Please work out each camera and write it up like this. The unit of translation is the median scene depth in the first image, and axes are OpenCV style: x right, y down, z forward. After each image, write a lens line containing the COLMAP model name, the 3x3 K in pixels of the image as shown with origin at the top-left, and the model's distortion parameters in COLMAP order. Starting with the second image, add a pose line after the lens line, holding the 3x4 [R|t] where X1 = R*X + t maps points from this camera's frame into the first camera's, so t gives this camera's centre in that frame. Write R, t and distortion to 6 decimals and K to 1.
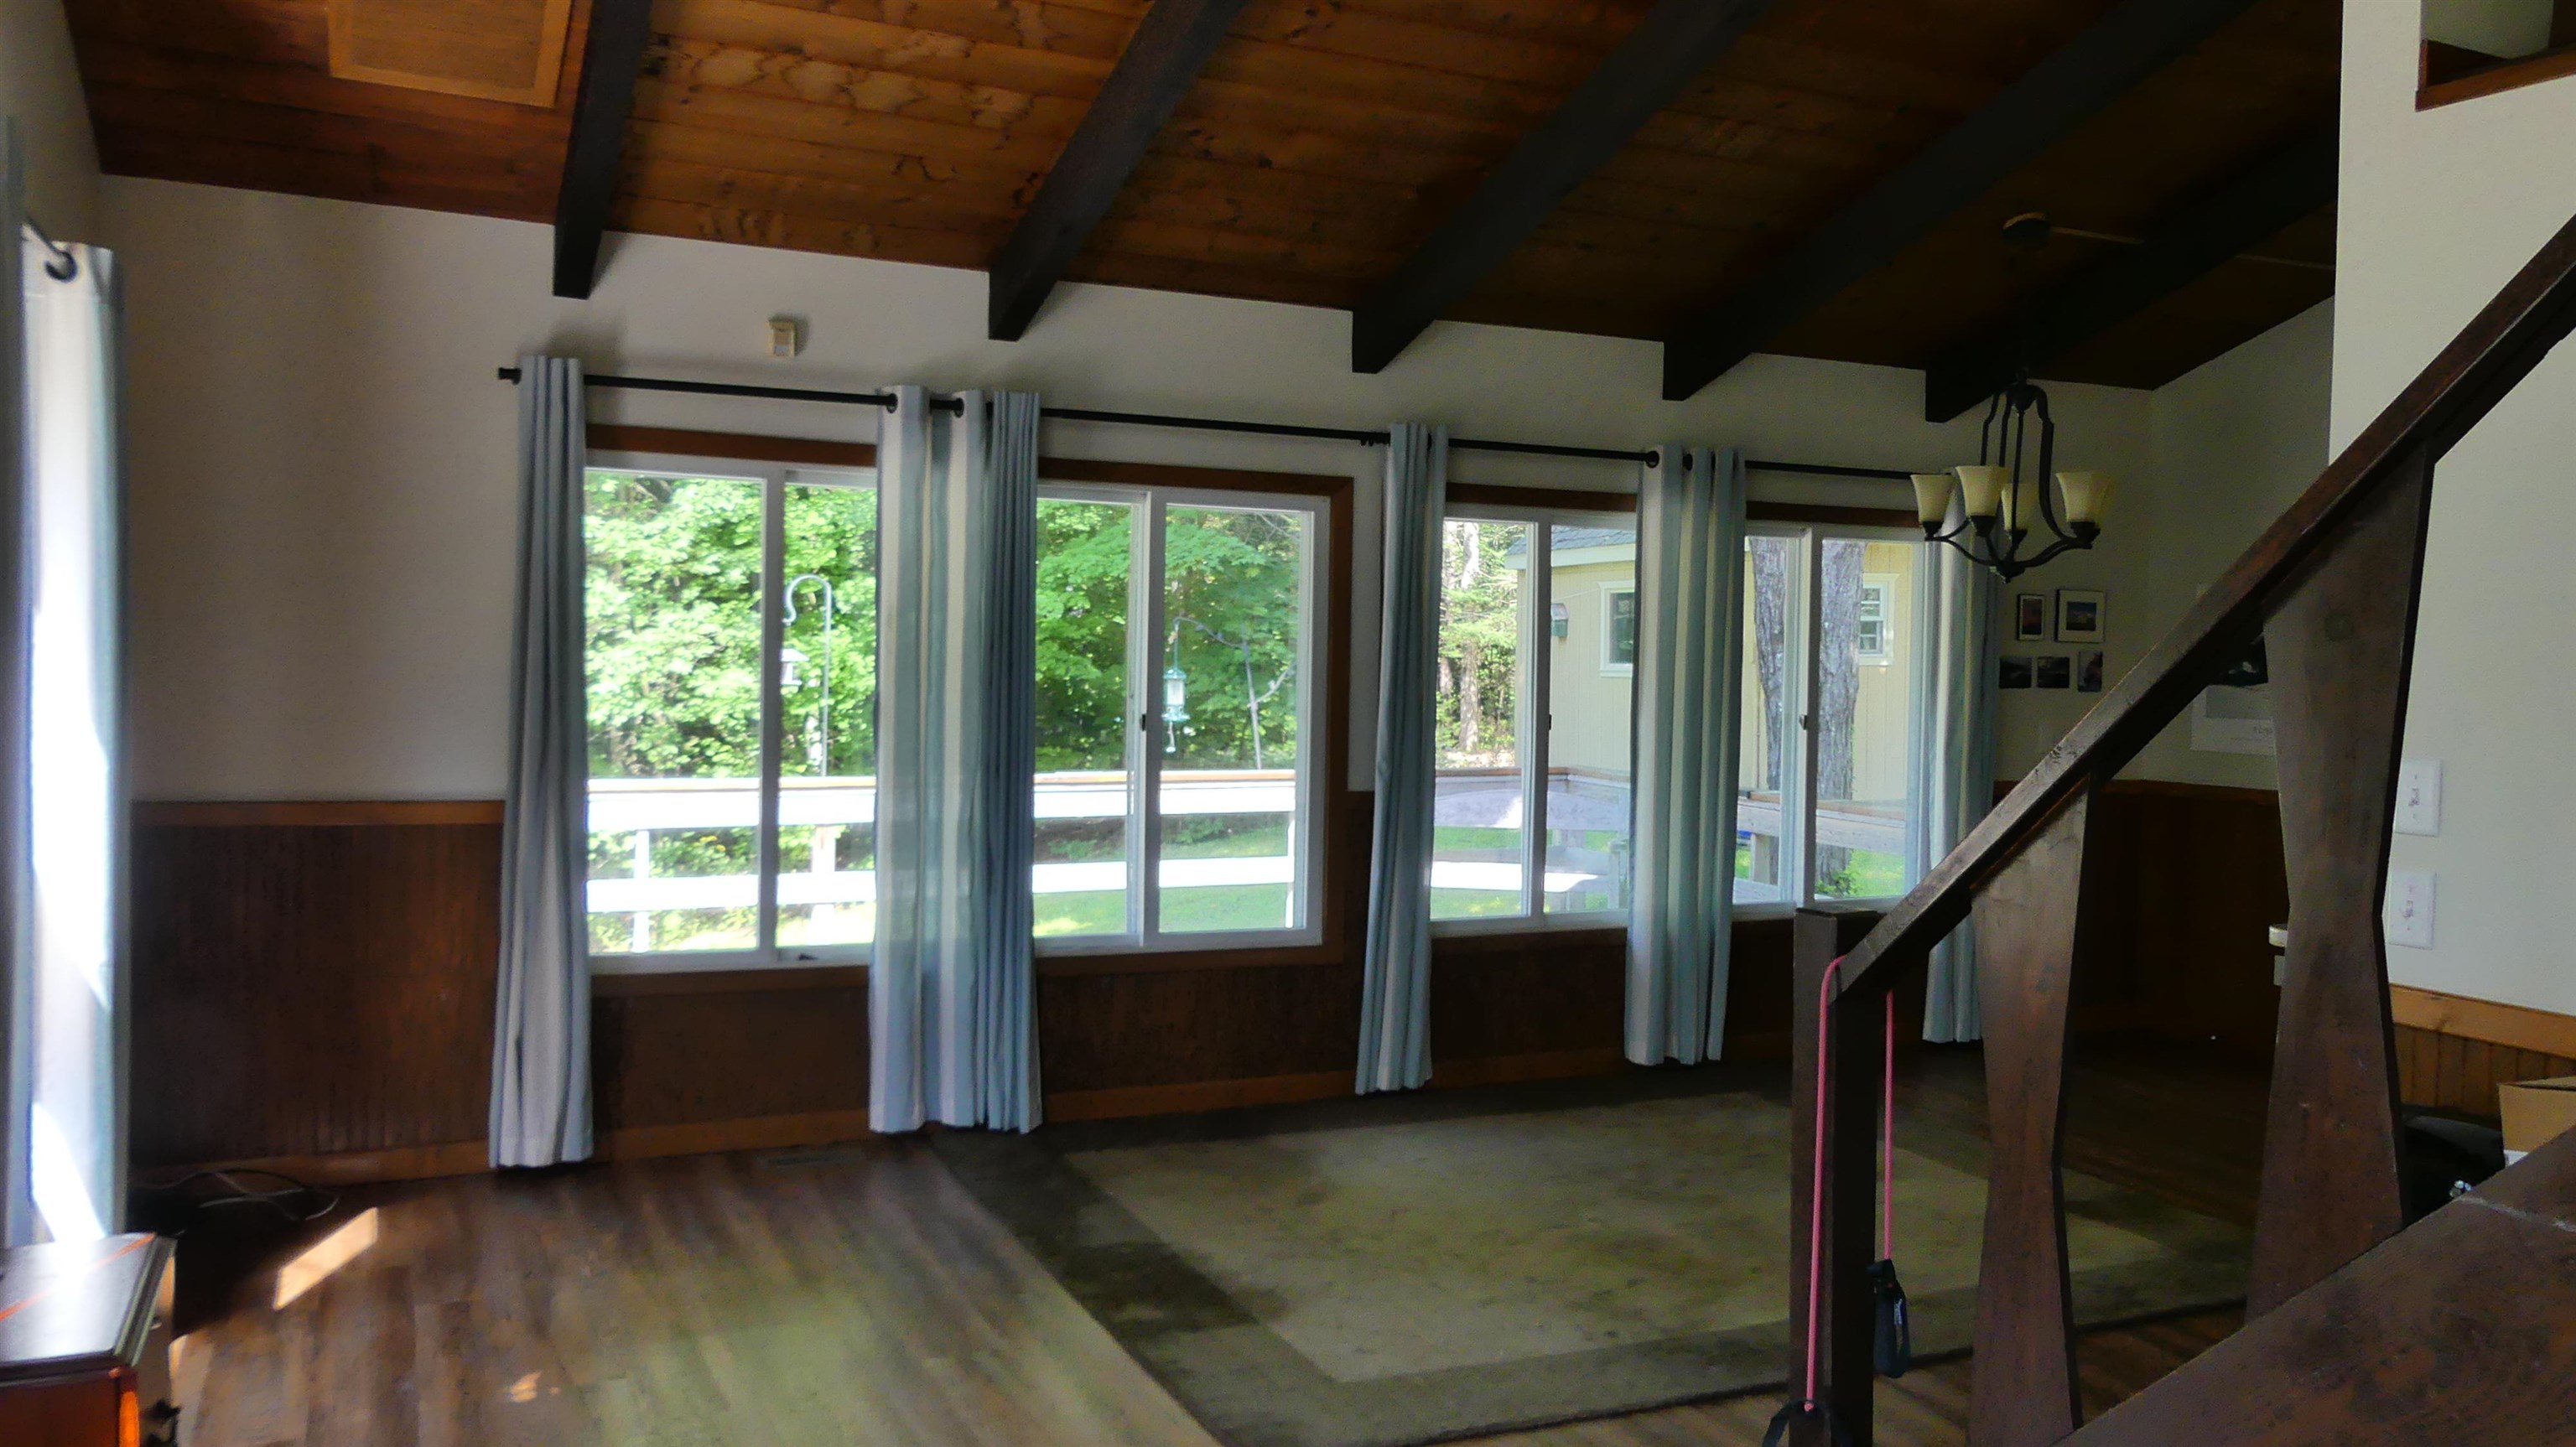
lens RADIAL K [[2056.9, 0, 1288.0], [0, 2056.9, 723.5], [0, 0, 1]] dist [-0.162753, 0.005124]
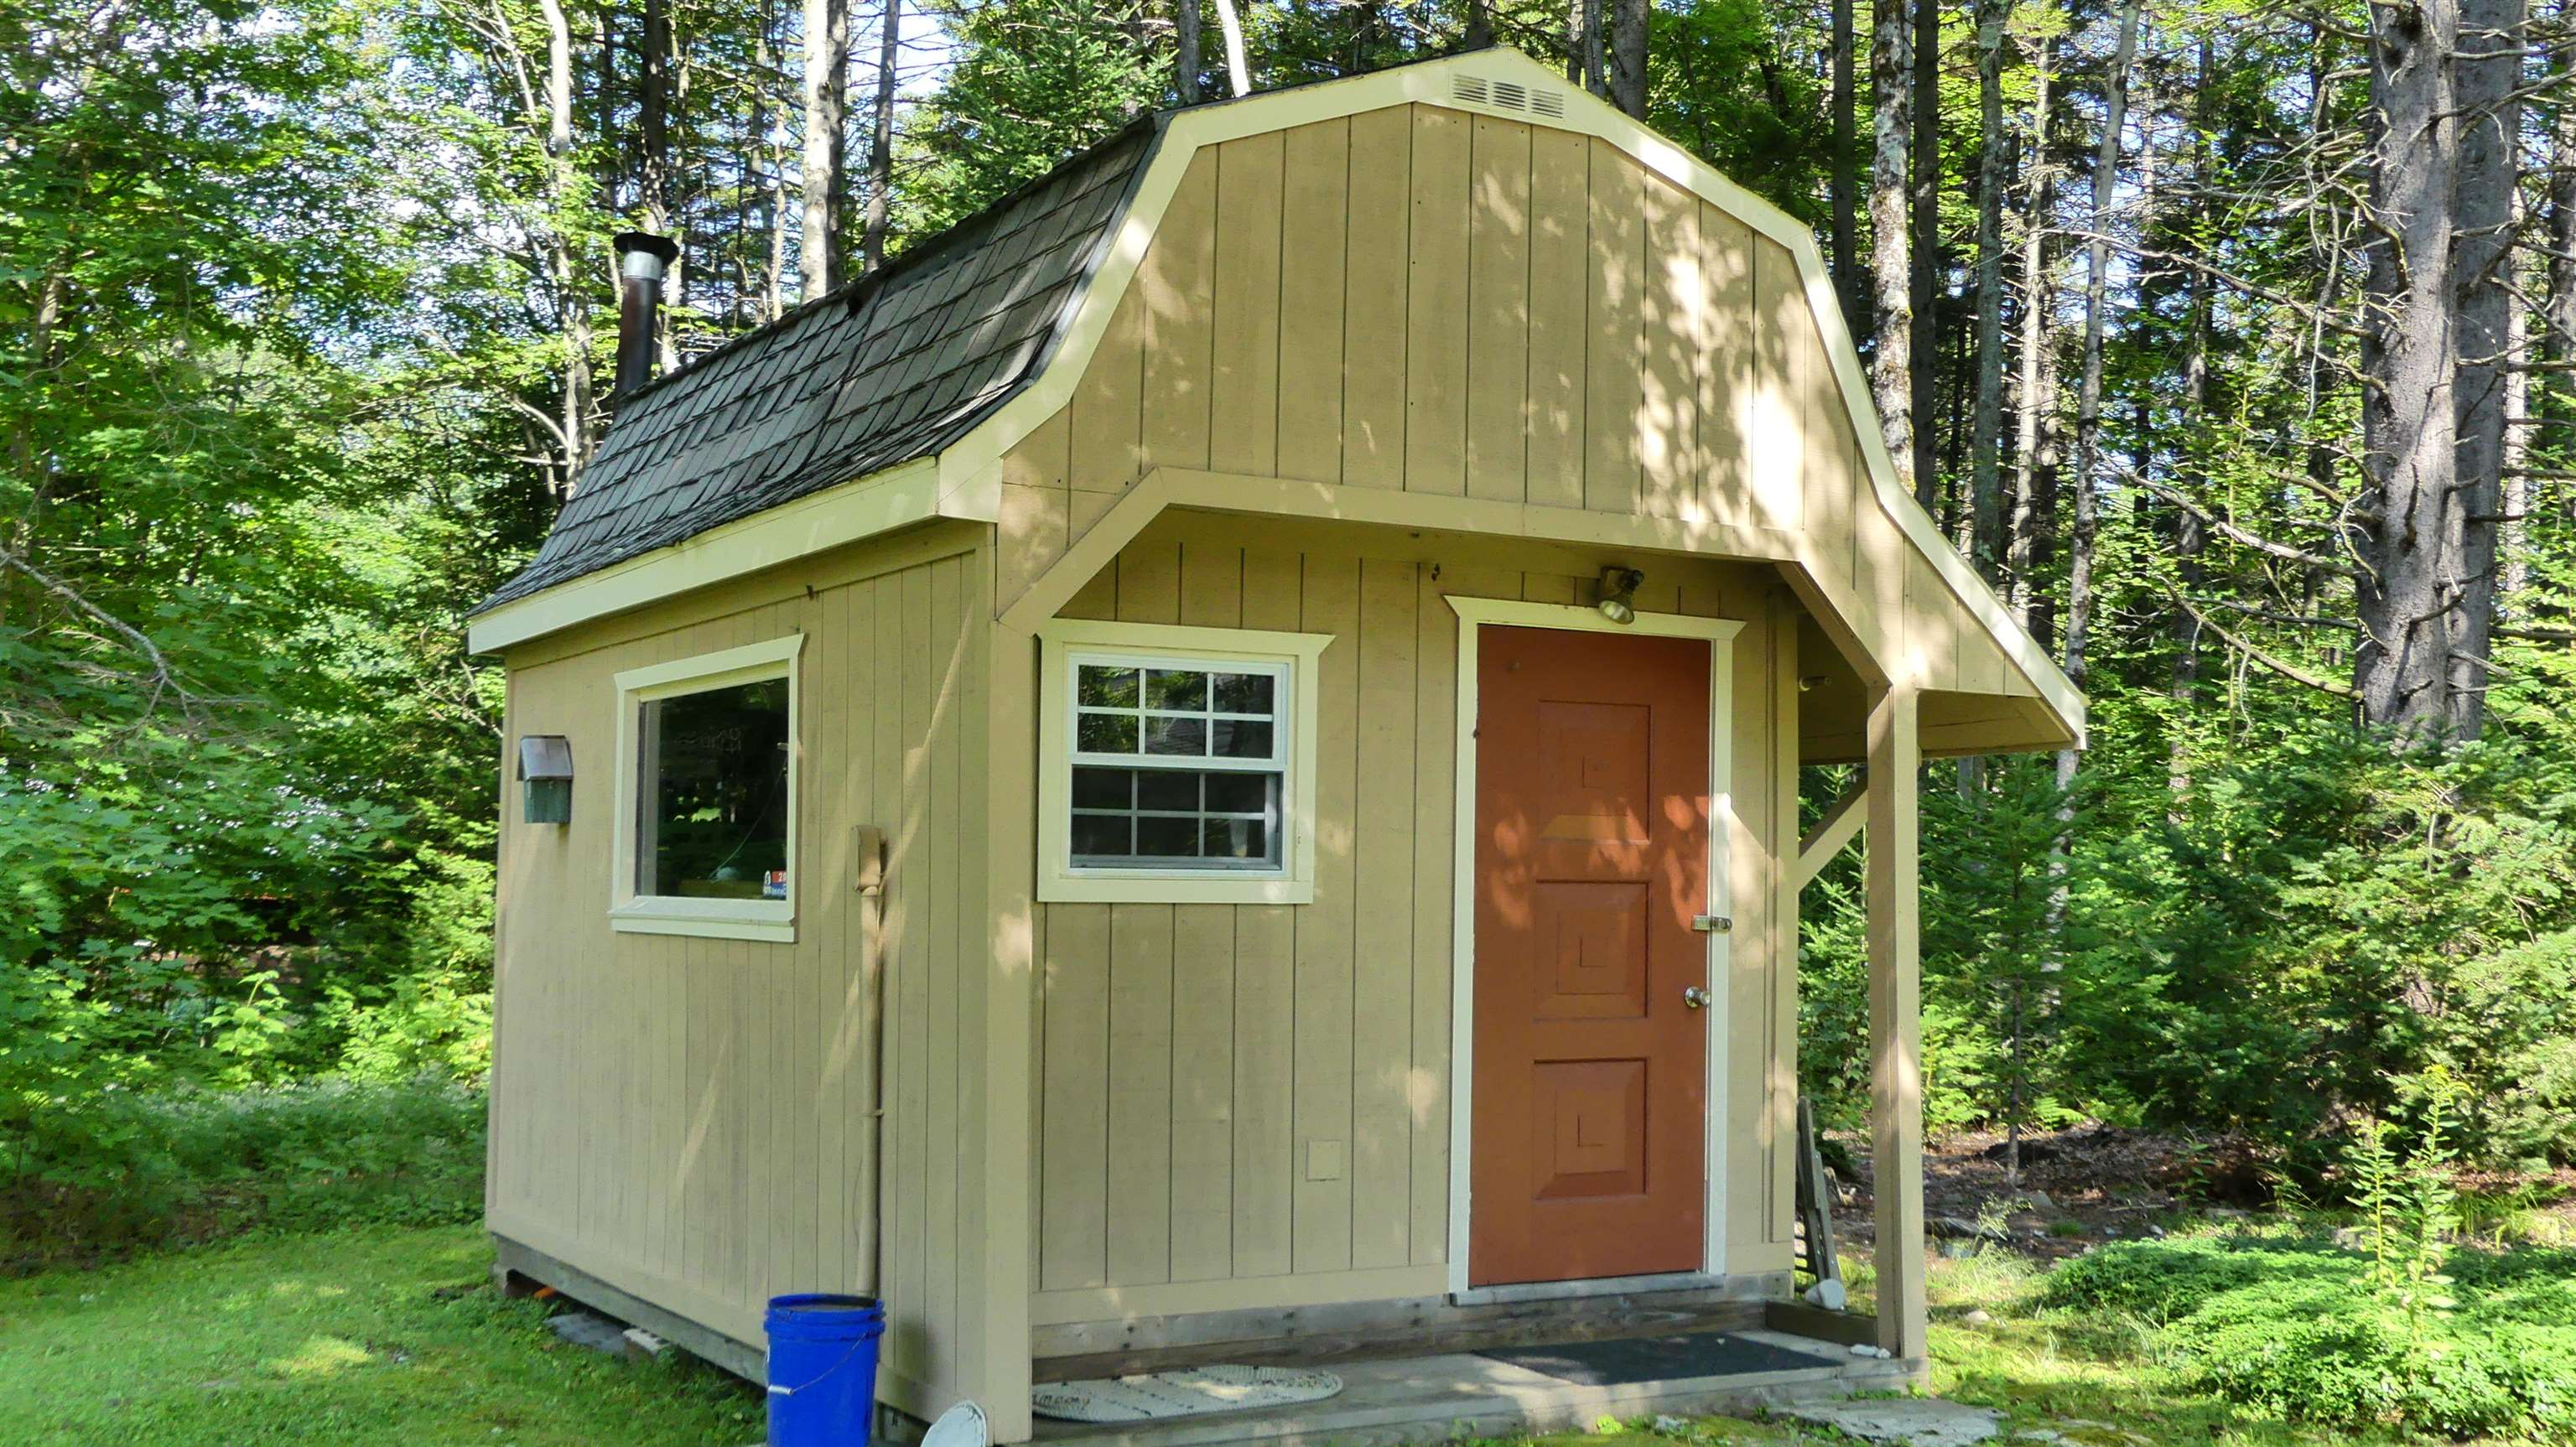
lens RADIAL K [[2874.8, 0, 1288.0], [0, 2874.8, 723.5], [0, 0, 1]] dist [-0.142307, -0.000221]
pose [[0.995332, 0.010253, 0.095967, 0.132997], [-0.000100, 0.994450, -0.105206, -0.004241], [-0.096513, 0.104706, 0.989809, 0.279370]]
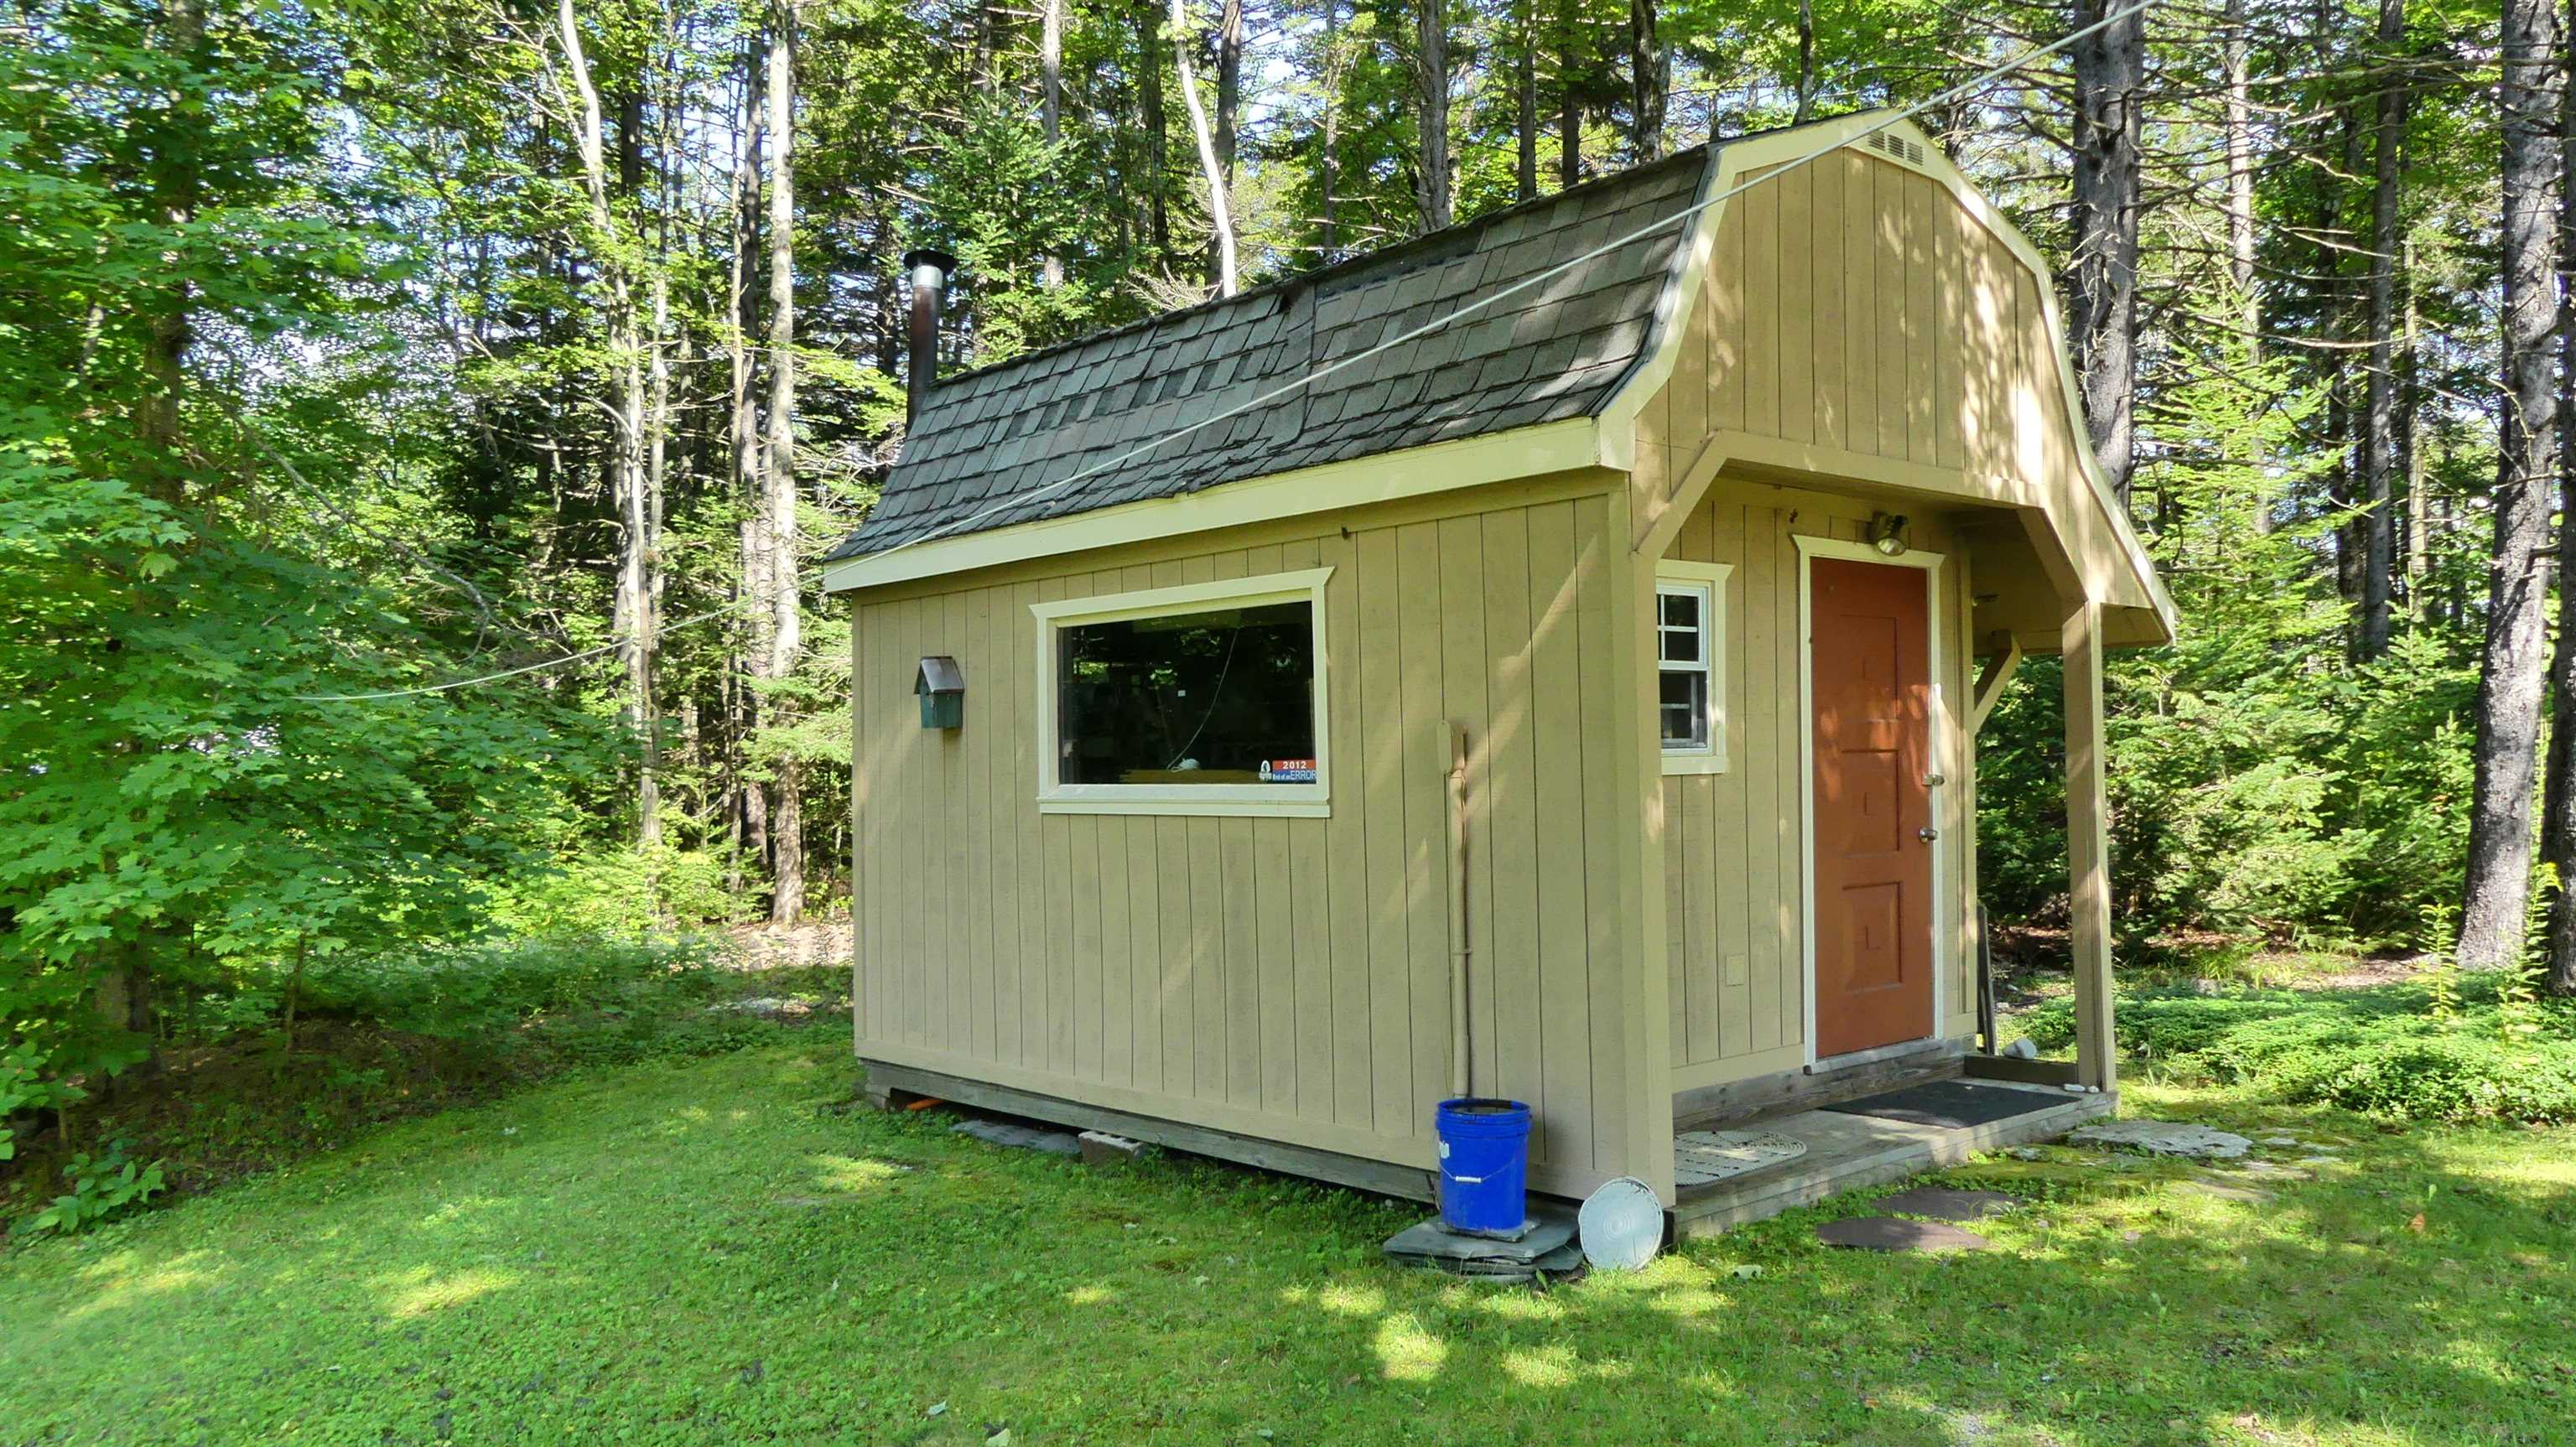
lens RADIAL K [[2056.9, 0, 1288.0], [0, 2056.9, 723.5], [0, 0, 1]] dist [-0.162753, 0.005124]
pose [[0.950086, -0.010596, 0.311809, 0.037778], [0.029112, 0.998074, -0.054787, -0.009563], [-0.310627, 0.061129, 0.948564, 0.327235]]
